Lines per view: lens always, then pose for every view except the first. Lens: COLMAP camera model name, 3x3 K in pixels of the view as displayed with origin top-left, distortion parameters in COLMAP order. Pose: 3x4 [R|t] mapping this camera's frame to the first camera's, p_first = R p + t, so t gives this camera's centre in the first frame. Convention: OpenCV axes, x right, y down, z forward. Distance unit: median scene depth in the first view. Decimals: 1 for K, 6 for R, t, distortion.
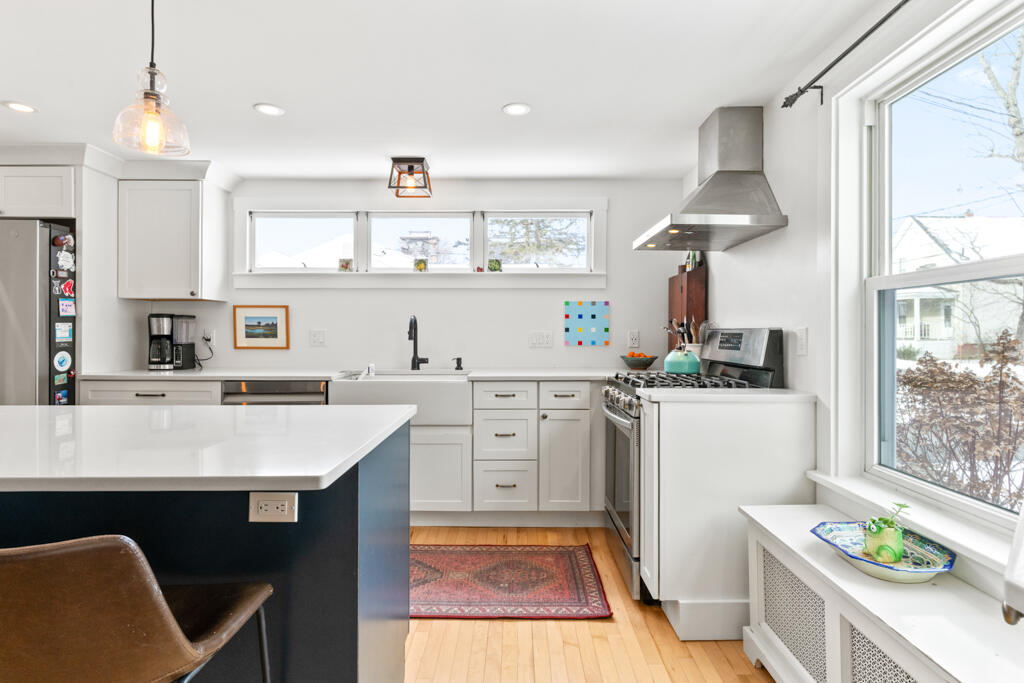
lens RADIAL K [[534.2, 0, 512.0], [0, 534.2, 341.5], [0, 0, 1]] dist [-0.002484, -0.000162]
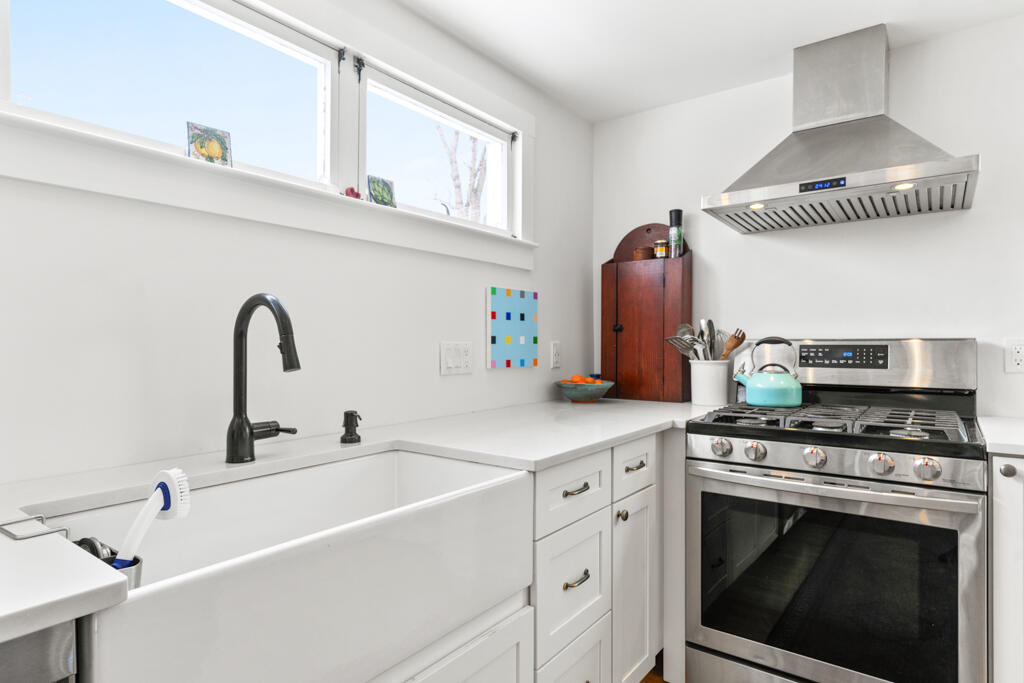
lens RADIAL K [[566.4, 0, 511.3], [0, 566.4, 357.3], [0, 0, 1]] dist [-0.017193, -0.000258]
pose [[0.596955, -0.021341, 0.801991, -0.344170], [0.015350, 0.999767, 0.015179, -0.012586], [-0.802128, 0.003249, 0.597144, 0.642320]]
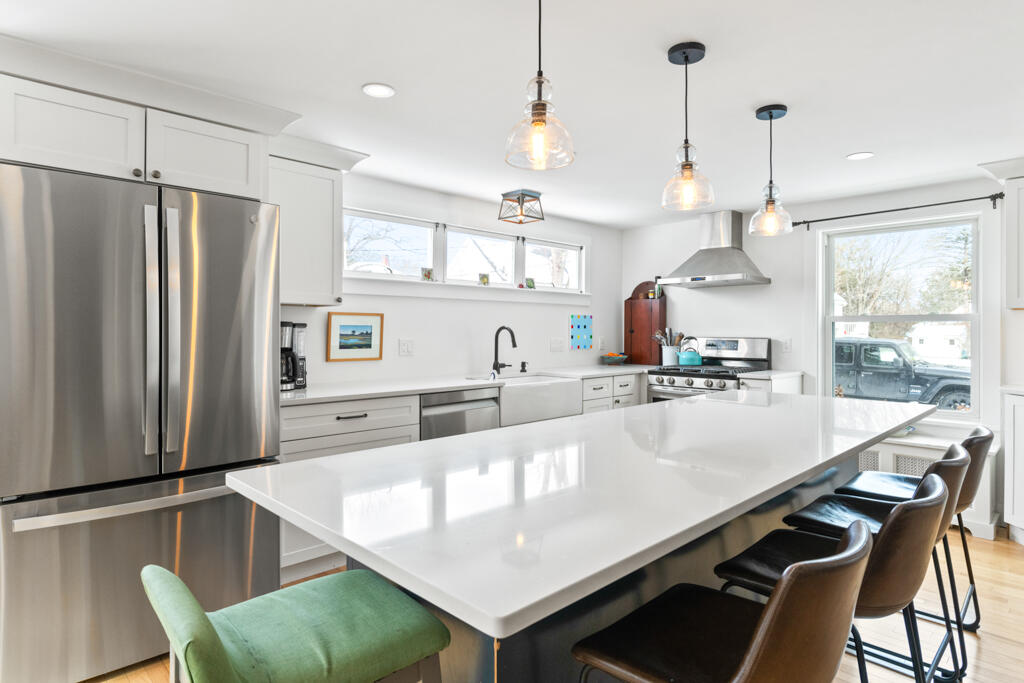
lens RADIAL K [[573.7, 0, 512.0], [0, 573.7, 341.5], [0, 0, 1]] dist [0.003585, 0.000147]
pose [[0.710080, -0.013557, 0.703990, -0.968874], [0.011216, 0.999906, 0.007942, -0.023565], [-0.704031, 0.002256, 0.710165, 0.120864]]
